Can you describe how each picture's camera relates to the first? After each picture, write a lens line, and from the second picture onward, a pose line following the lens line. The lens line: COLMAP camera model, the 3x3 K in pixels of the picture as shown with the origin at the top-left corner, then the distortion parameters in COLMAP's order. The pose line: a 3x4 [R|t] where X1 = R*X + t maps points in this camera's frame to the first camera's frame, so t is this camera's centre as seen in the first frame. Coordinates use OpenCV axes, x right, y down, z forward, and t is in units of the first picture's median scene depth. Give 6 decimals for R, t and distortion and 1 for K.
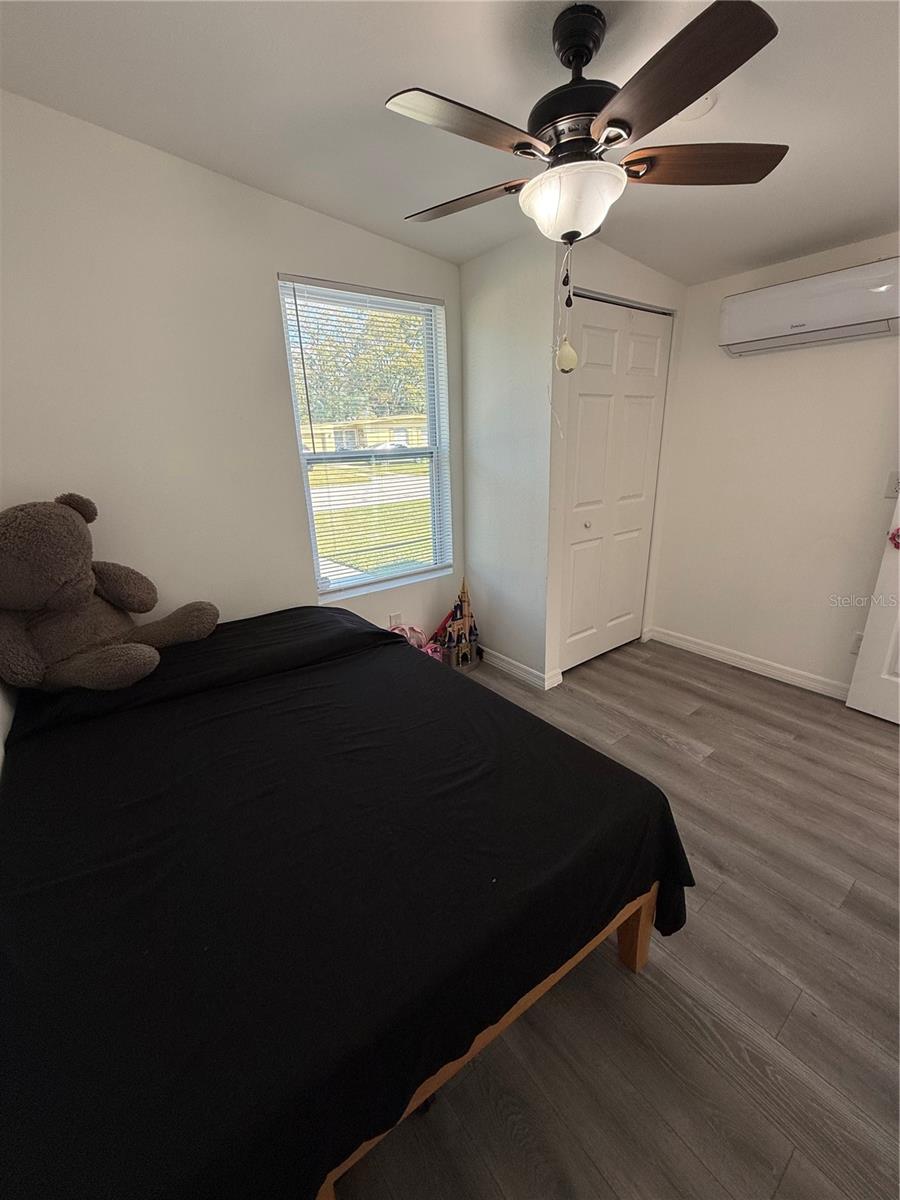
lens RADIAL K [[480.7, 0, 455.3], [0, 480.7, 594.2], [0, 0, 1]] dist [0.006086, -0.001598]
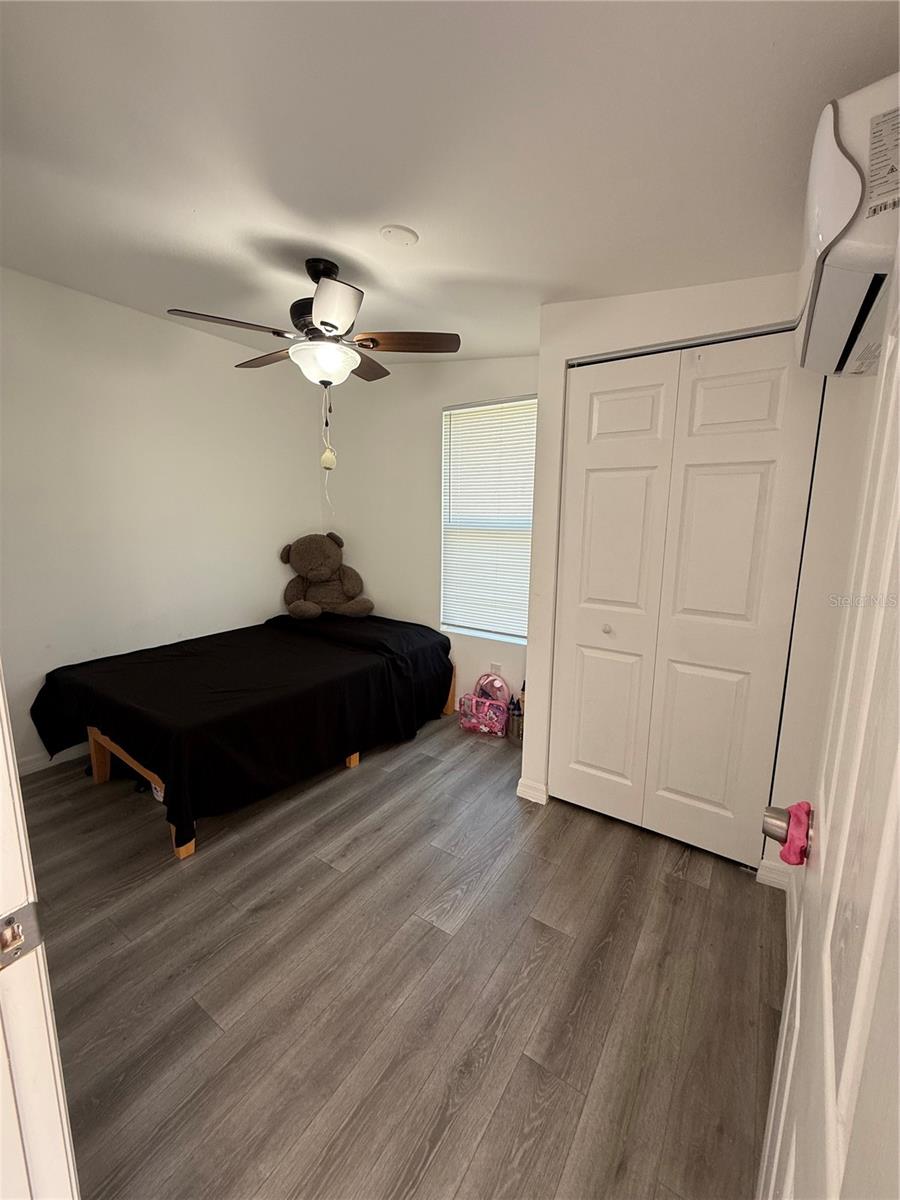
lens RADIAL K [[480.7, 0, 448.0], [0, 480.7, 596.3], [0, 0, 1]] dist [0.006086, -0.001598]
pose [[0.312027, 0.191197, -0.930636, 1.223075], [-0.310769, 0.946196, 0.090198, -0.250507], [0.897809, 0.261069, 0.354657, 0.656062]]
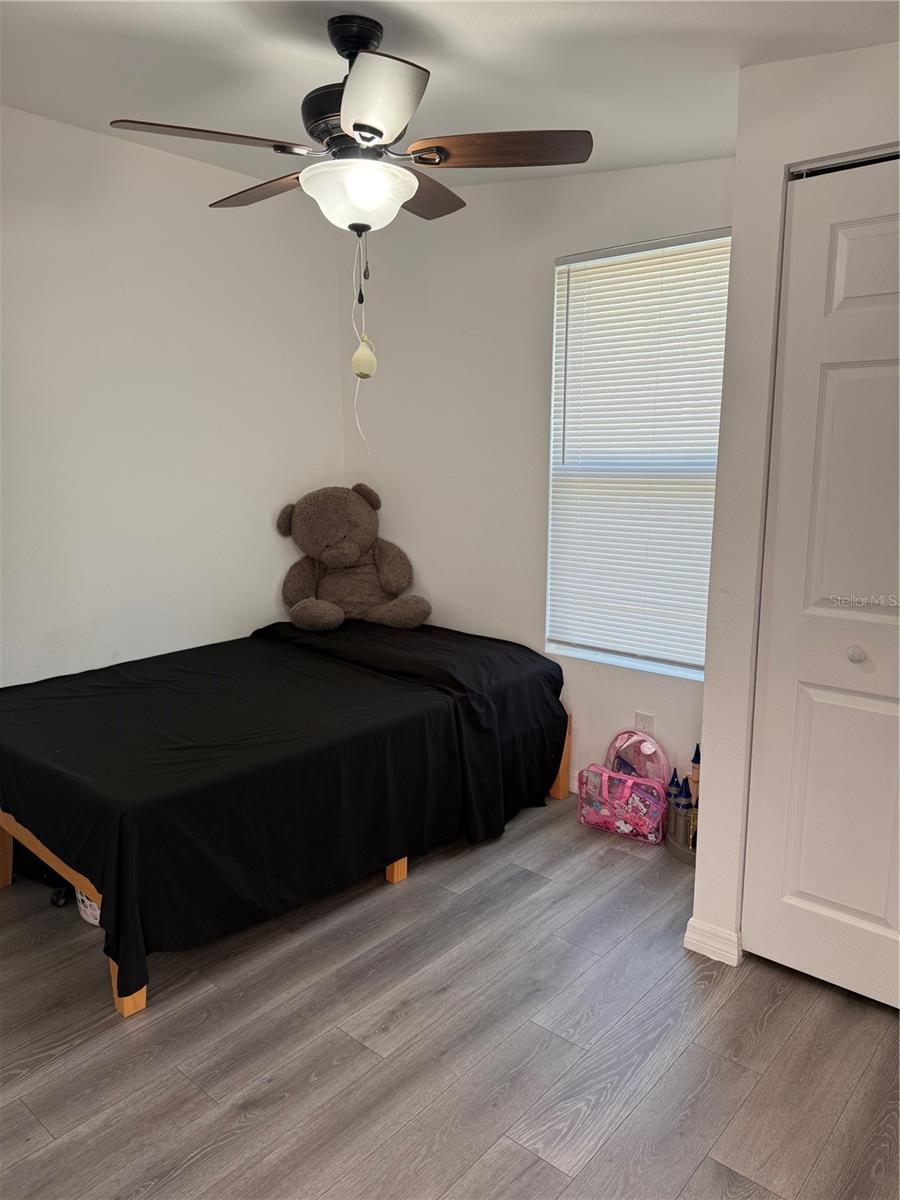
lens RADIAL K [[847.2, 0, 450.9], [0, 847.2, 604.6], [0, 0, 1]] dist [0.066616, -0.068259]
pose [[0.196969, 0.207124, -0.958281, 1.247708], [-0.305589, 0.941706, 0.140730, -0.249440], [0.931568, 0.265121, 0.248782, 0.631113]]
